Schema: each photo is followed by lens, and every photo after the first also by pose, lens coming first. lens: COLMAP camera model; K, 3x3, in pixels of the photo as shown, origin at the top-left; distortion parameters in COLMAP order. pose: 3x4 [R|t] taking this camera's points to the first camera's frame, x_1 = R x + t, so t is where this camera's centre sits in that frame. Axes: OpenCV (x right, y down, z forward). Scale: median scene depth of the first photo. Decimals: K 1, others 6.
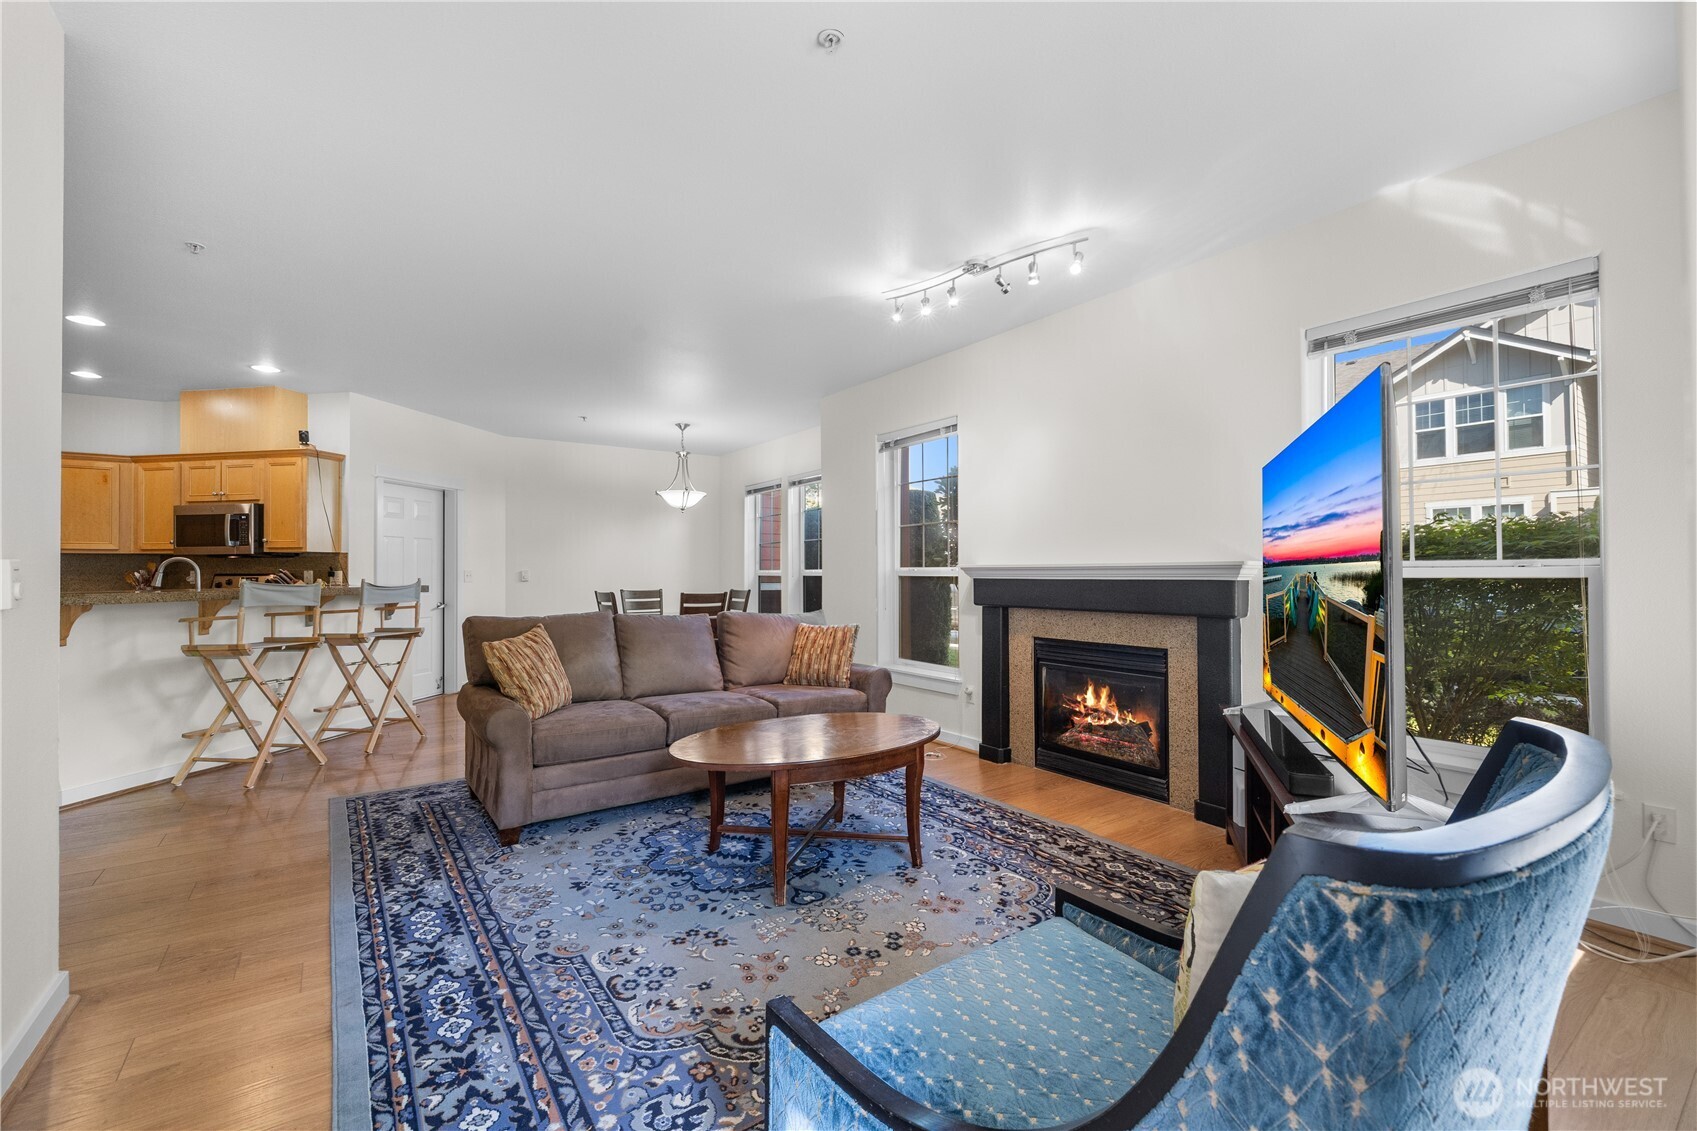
lens RADIAL K [[726.8, 0, 847.3], [0, 726.8, 571.4], [0, 0, 1]] dist [0.002356, -0.000298]
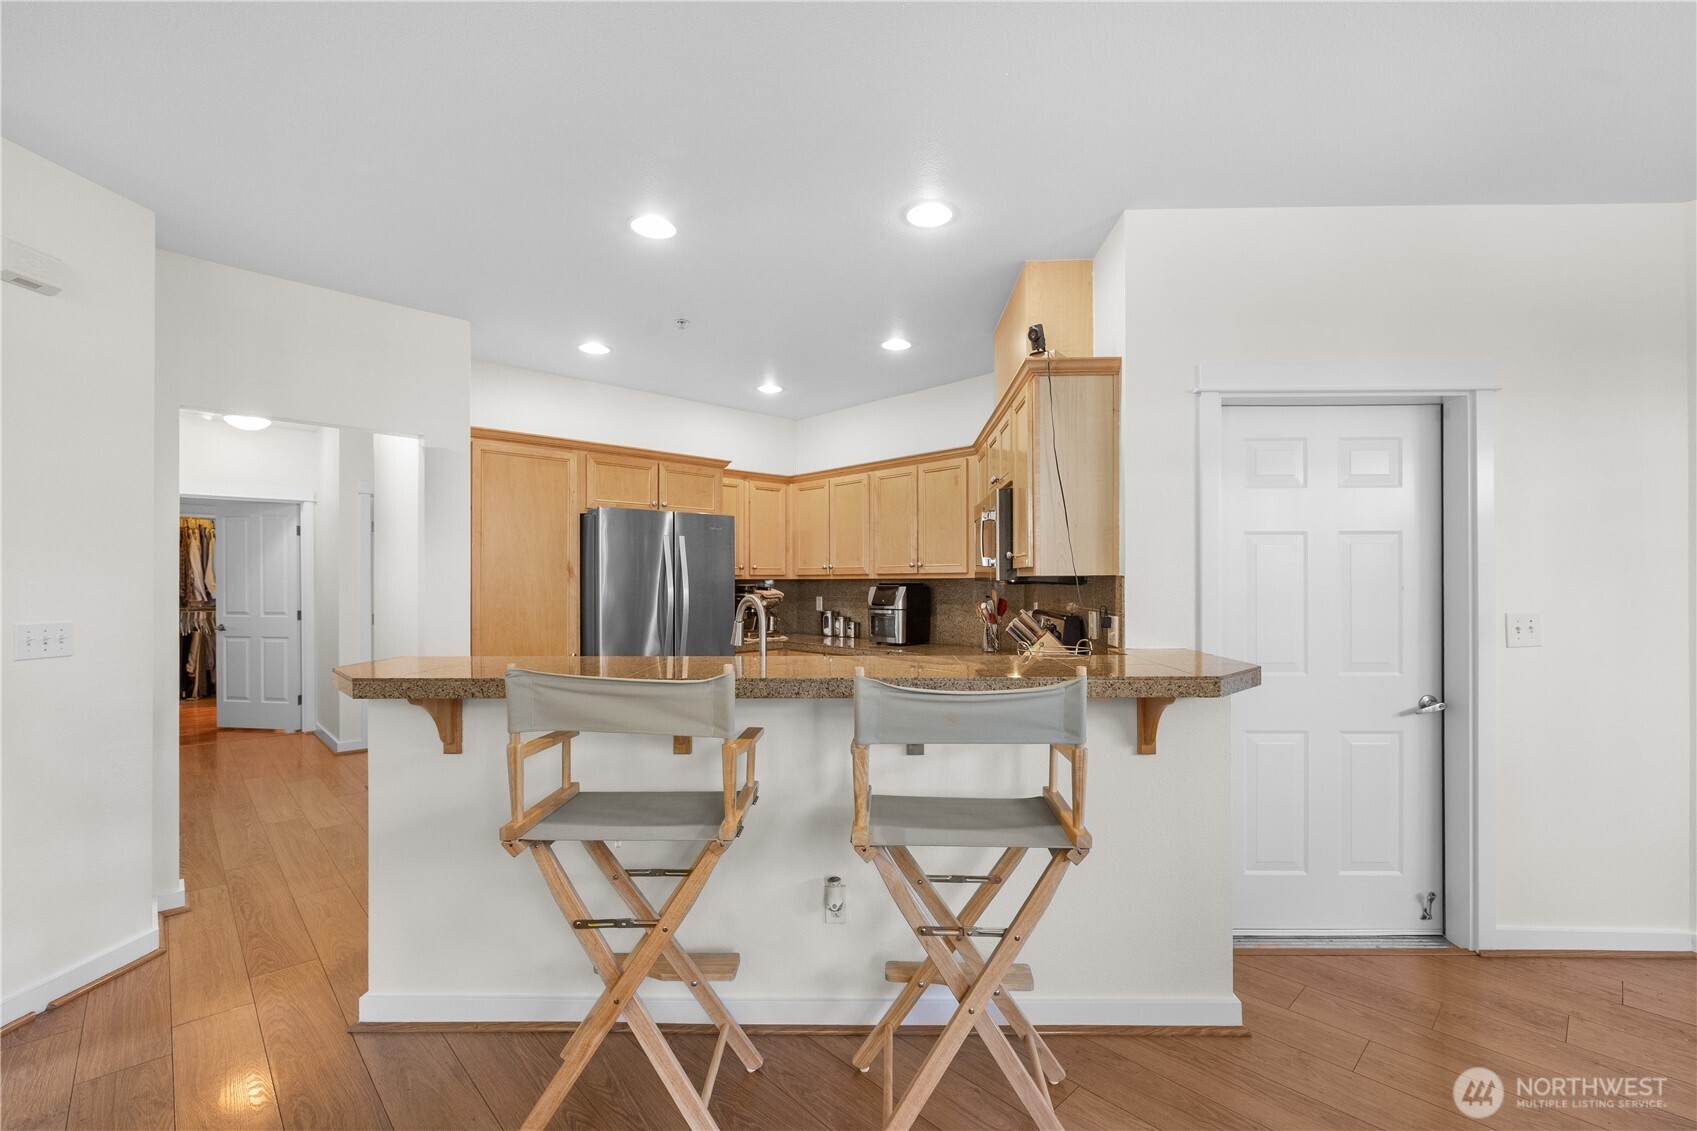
lens RADIAL K [[726.8, 0, 862.1], [0, 726.8, 583.8], [0, 0, 1]] dist [0.002356, -0.000298]
pose [[0.161207, 0.006214, -0.986901, -0.558139], [0.002793, 0.999973, 0.006752, -0.049937], [0.986917, -0.003845, 0.161185, 1.565259]]
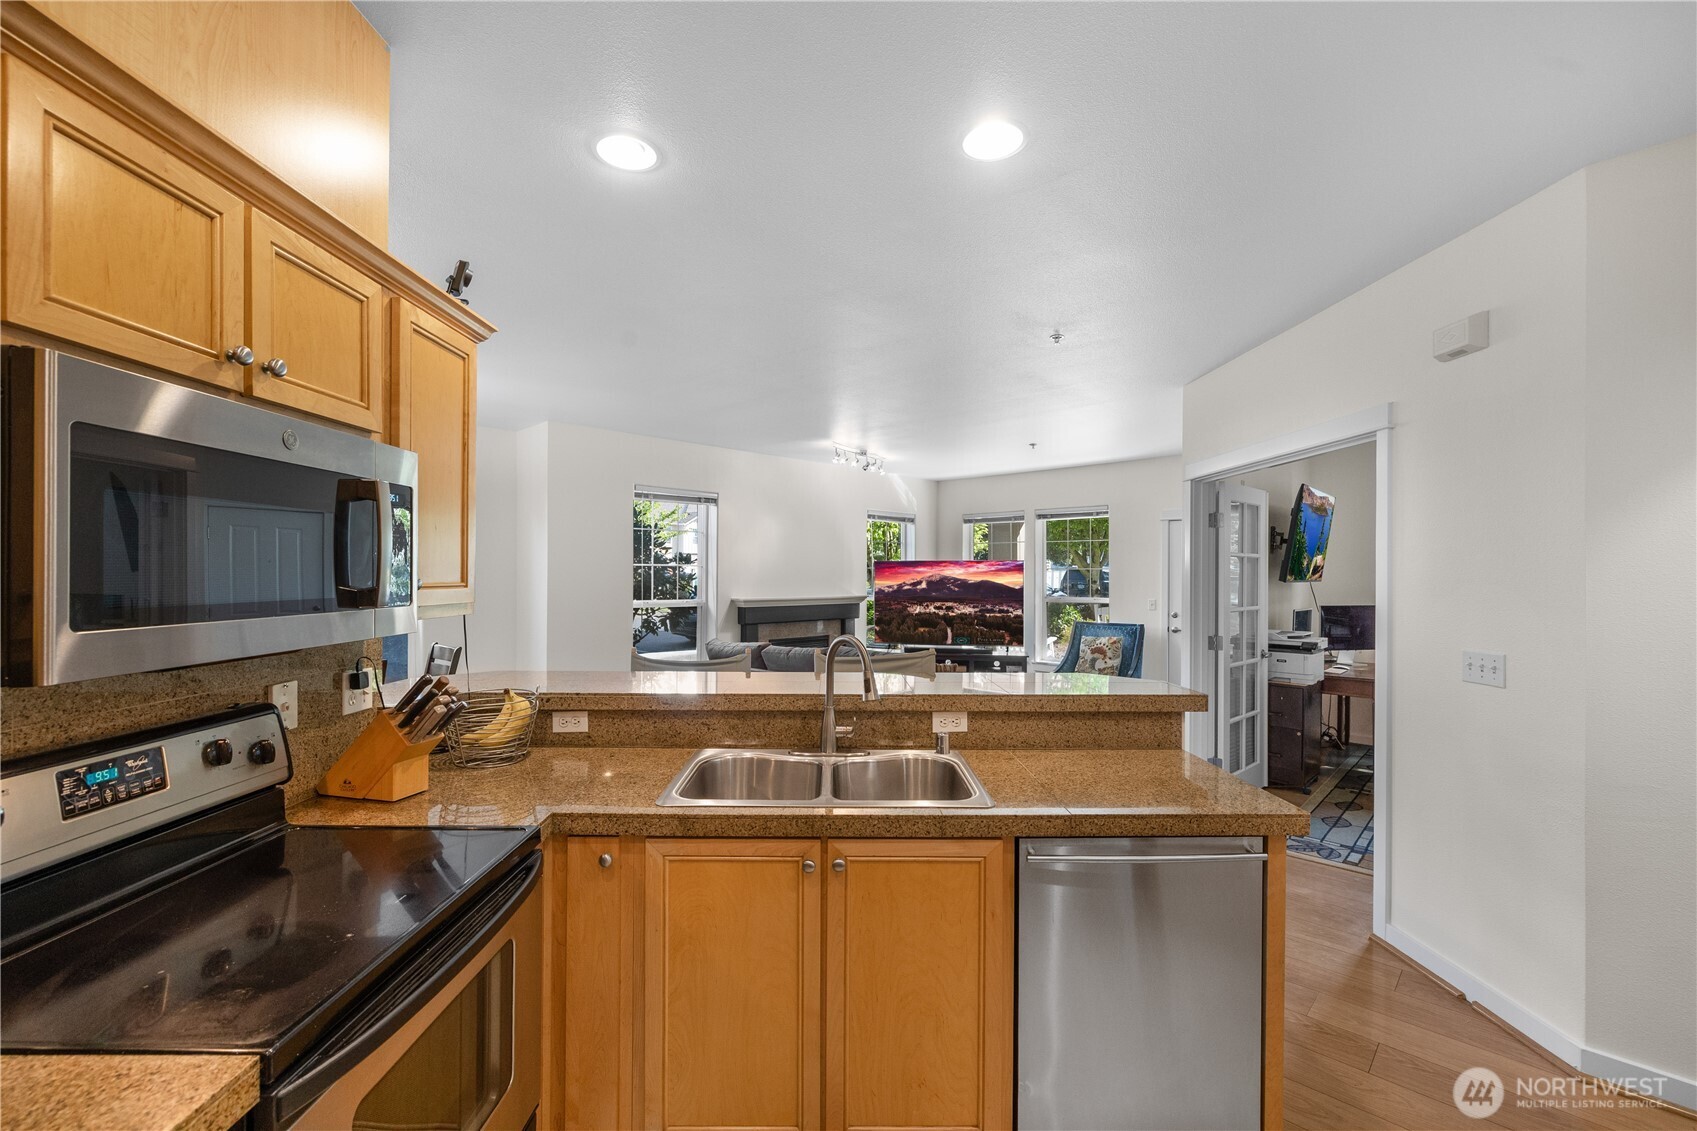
lens RADIAL K [[726.8, 0, 849.1], [0, 726.8, 573.1], [0, 0, 1]] dist [0.002356, -0.000298]
pose [[-0.195675, 0.004013, 0.980661, -2.177967], [-0.002840, 0.999985, -0.004659, -0.089340], [-0.980665, -0.003696, -0.195661, 1.723483]]
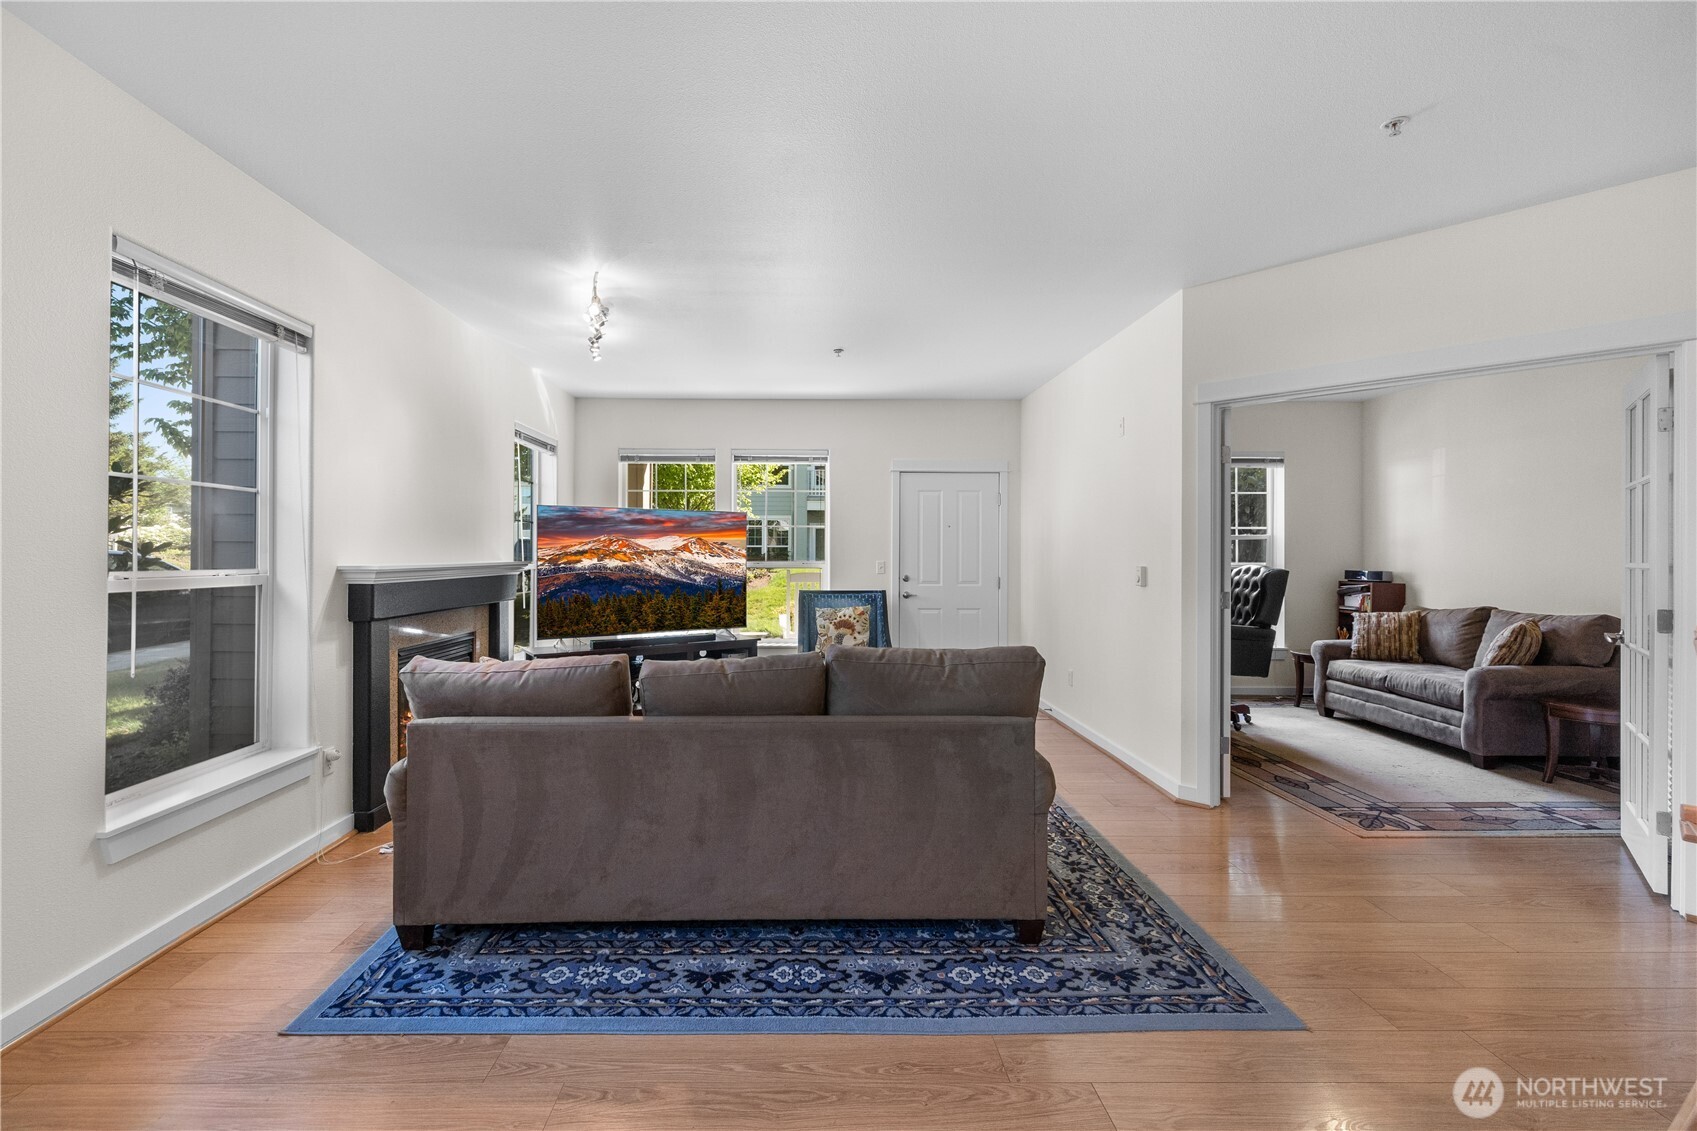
lens RADIAL K [[726.8, 0, 817.9], [0, 726.8, 555.1], [0, 0, 1]] dist [0.002356, -0.000298]
pose [[-0.827350, -0.000146, 0.561686, -0.939771], [-0.000191, 1.000000, -0.000021, -0.030420], [-0.561686, -0.000125, -0.827350, 2.139249]]
